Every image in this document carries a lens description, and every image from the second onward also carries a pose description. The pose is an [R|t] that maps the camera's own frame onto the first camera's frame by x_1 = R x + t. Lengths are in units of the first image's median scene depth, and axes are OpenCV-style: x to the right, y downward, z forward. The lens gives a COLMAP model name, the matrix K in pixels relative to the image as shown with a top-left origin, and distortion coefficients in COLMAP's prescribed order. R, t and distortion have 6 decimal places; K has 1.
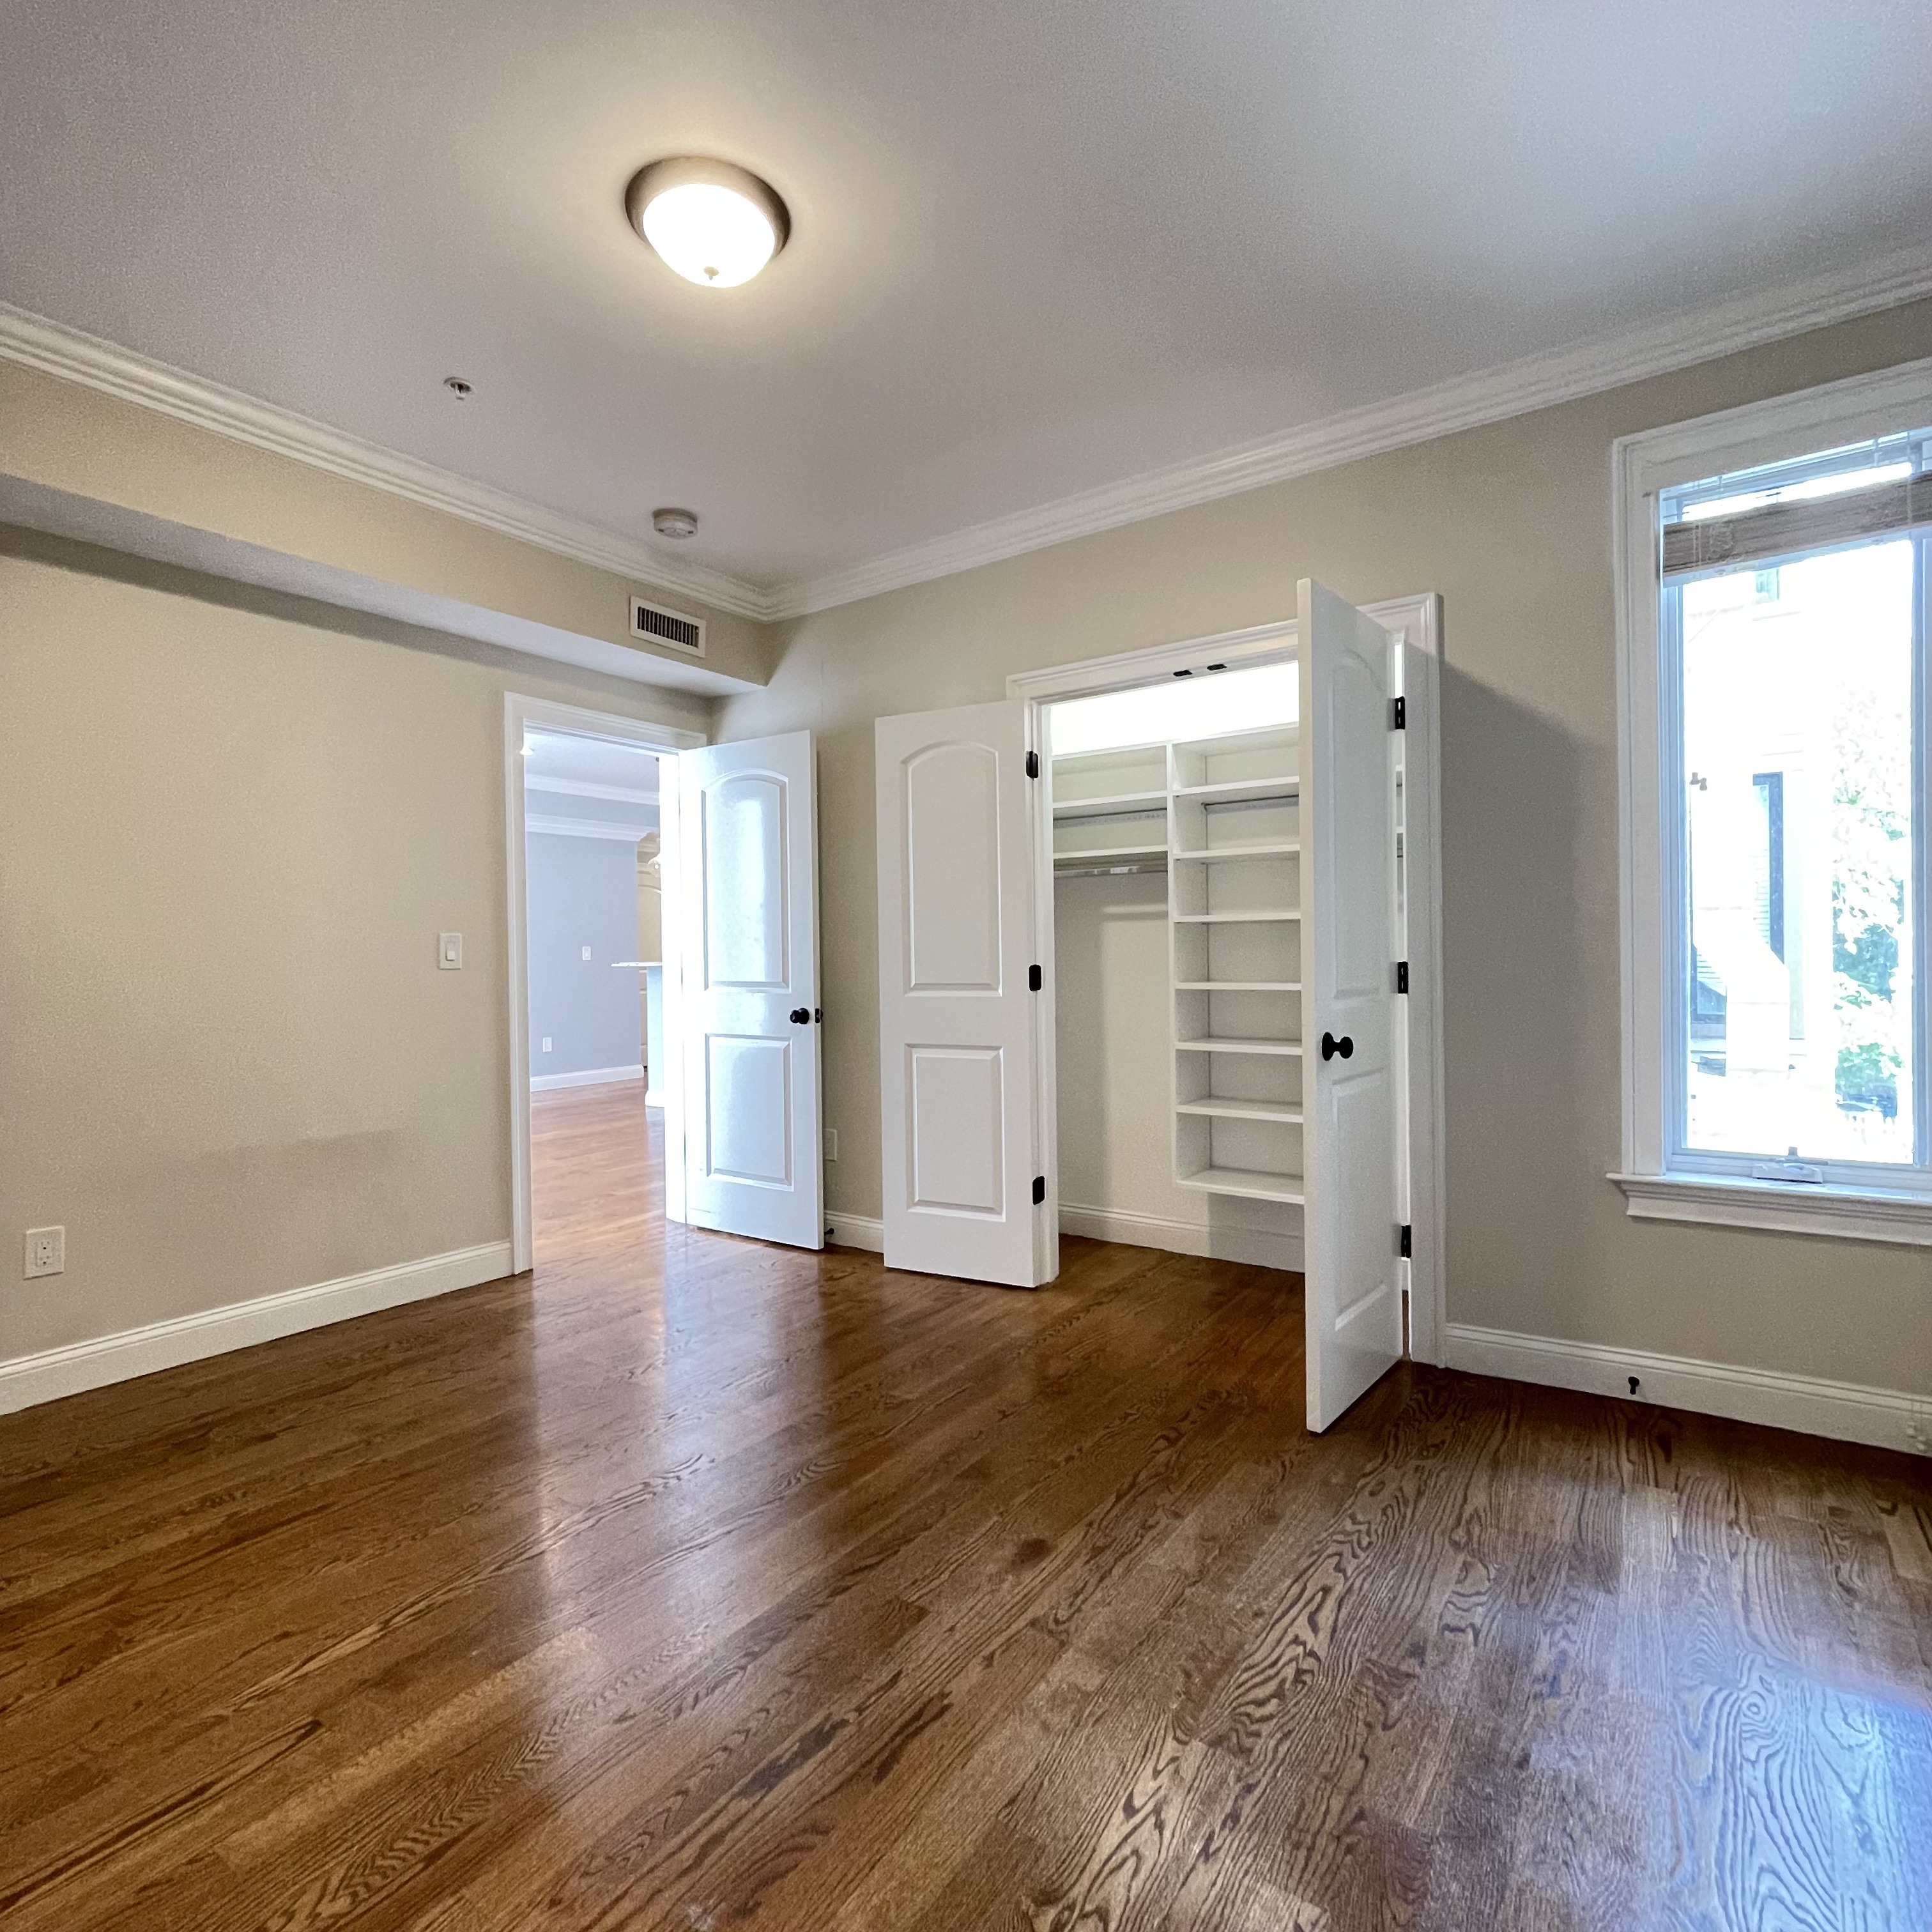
lens RADIAL K [[1077.2, 0, 966.0], [0, 1077.2, 966.0], [0, 0, 1]] dist [-0.006777, -0.000925]
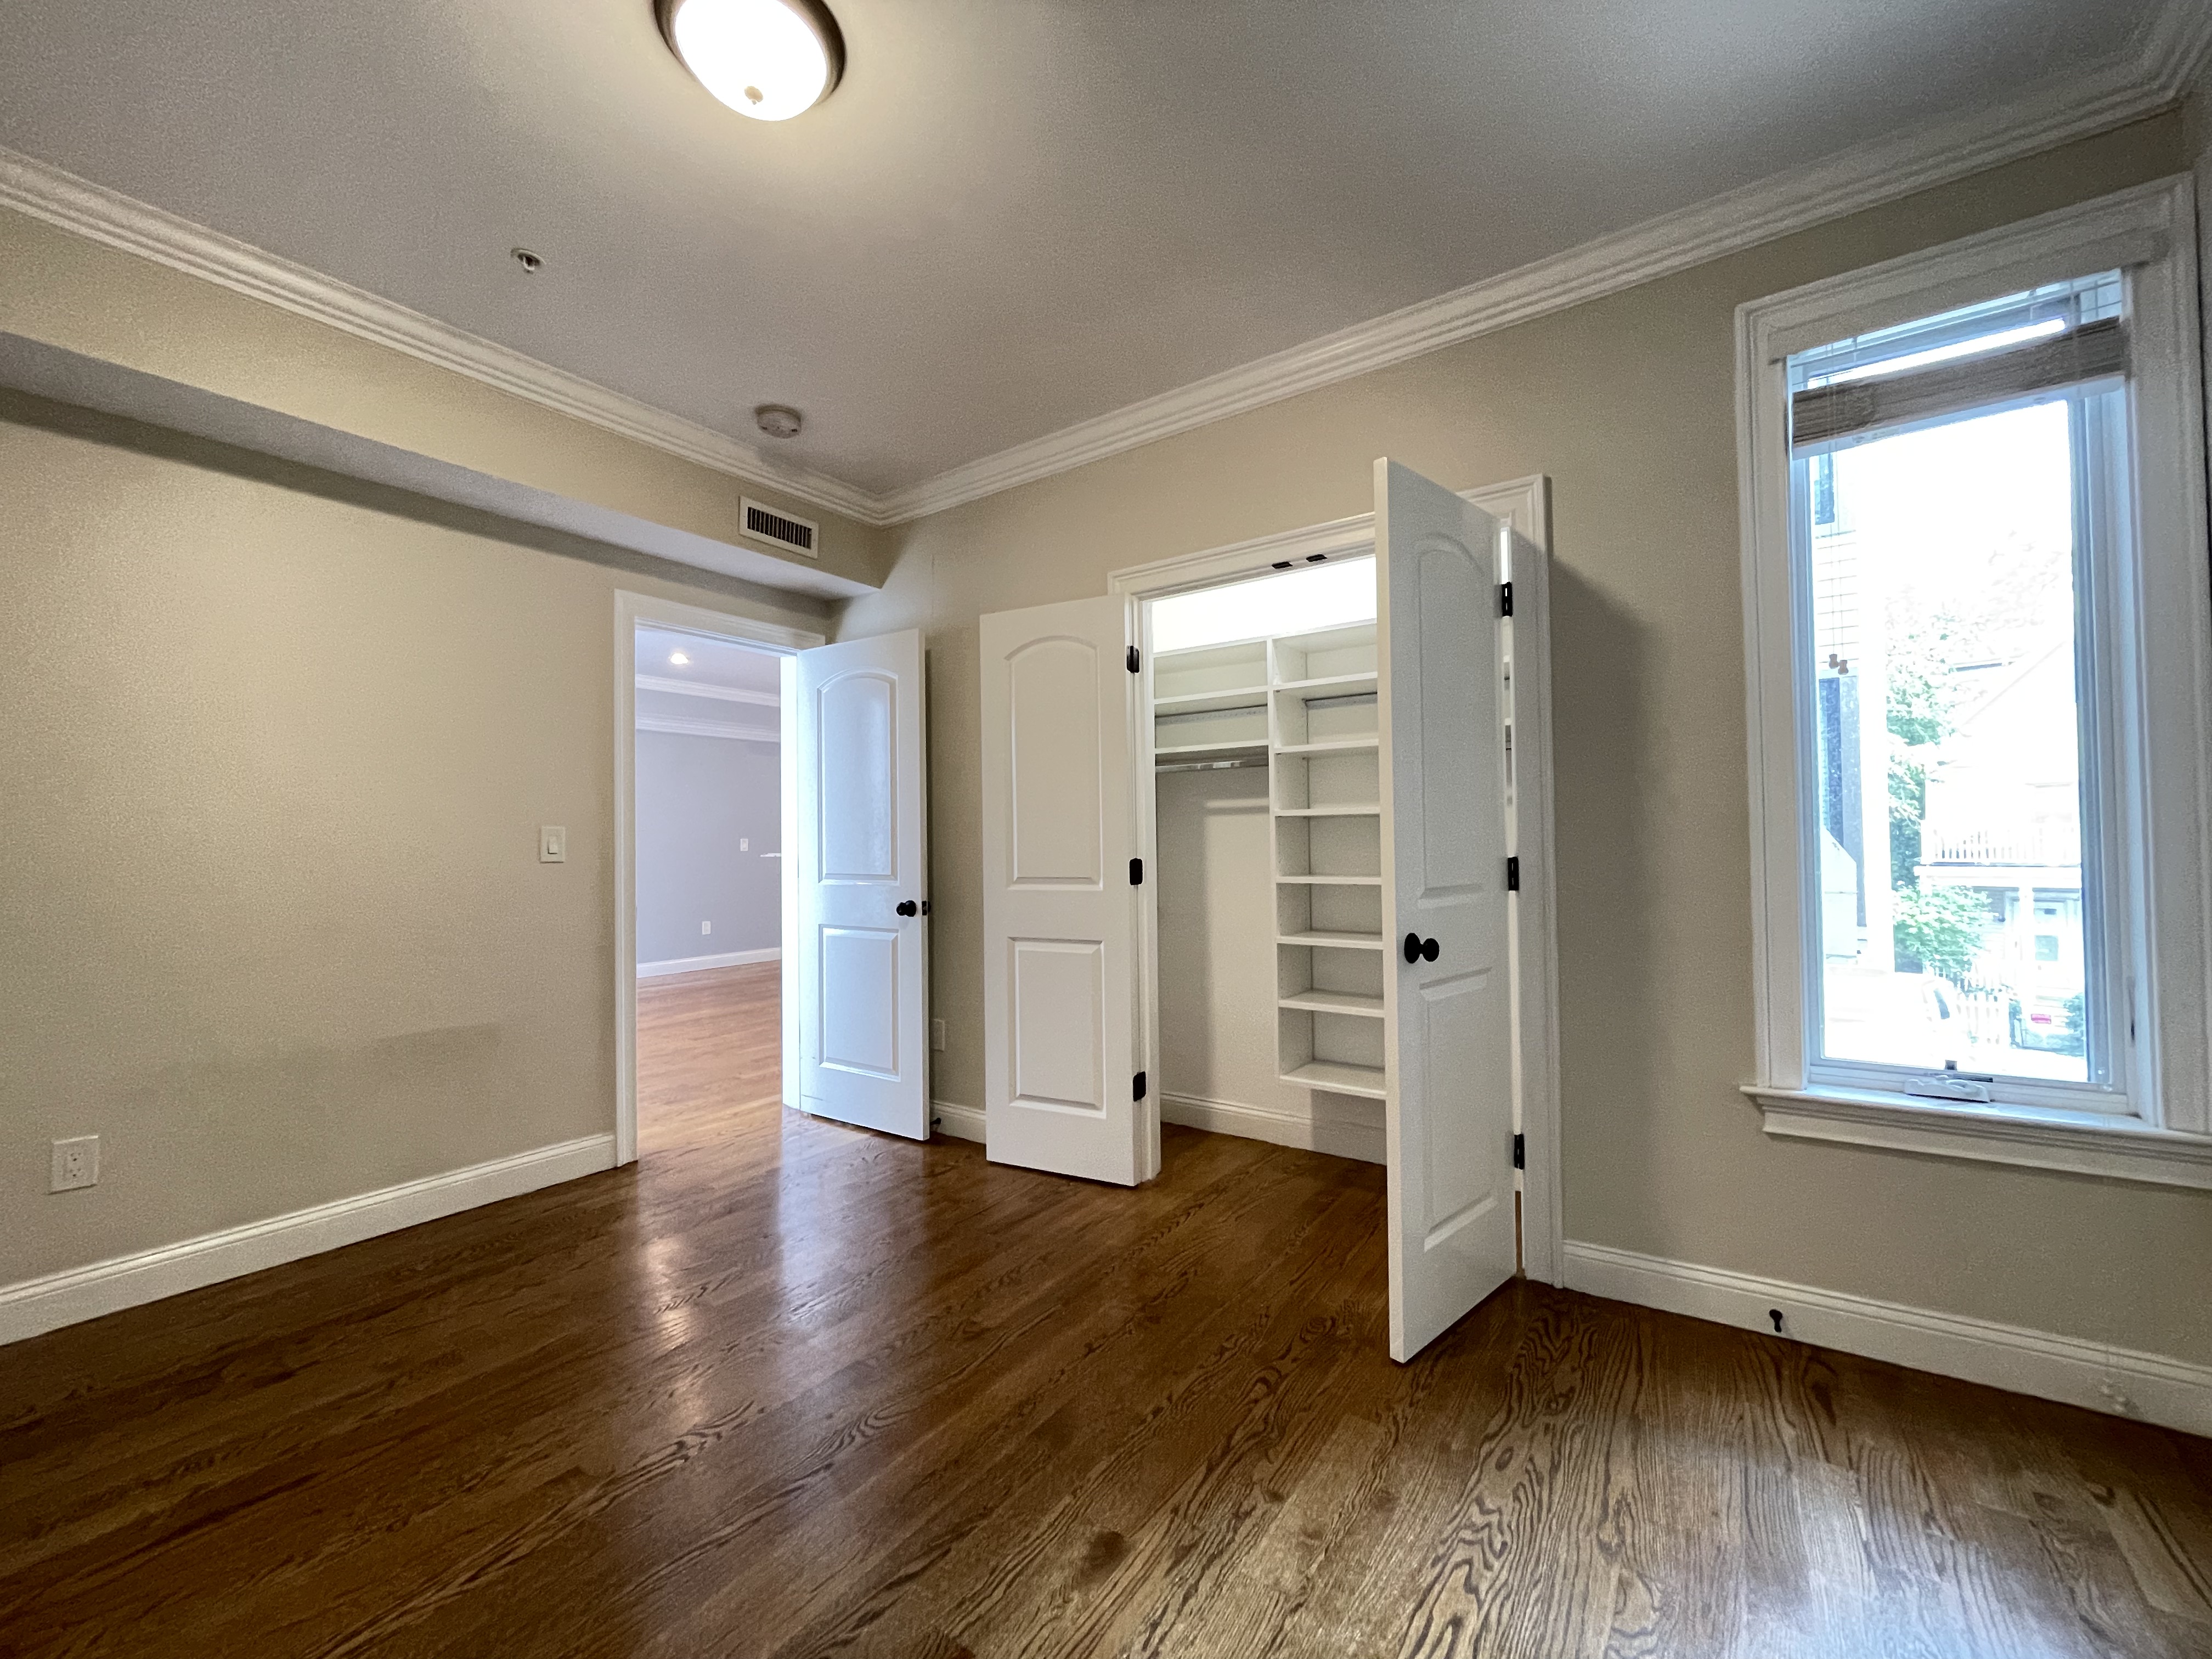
lens RADIAL K [[900.6, 0, 1100.1], [0, 900.6, 829.2], [0, 0, 1]] dist [-0.002572, -0.000478]
pose [[0.999970, 0.000913, -0.007747, 0.040699], [-0.001131, 0.999603, -0.028148, -0.005384], [0.007719, 0.028156, 0.999574, 0.178197]]
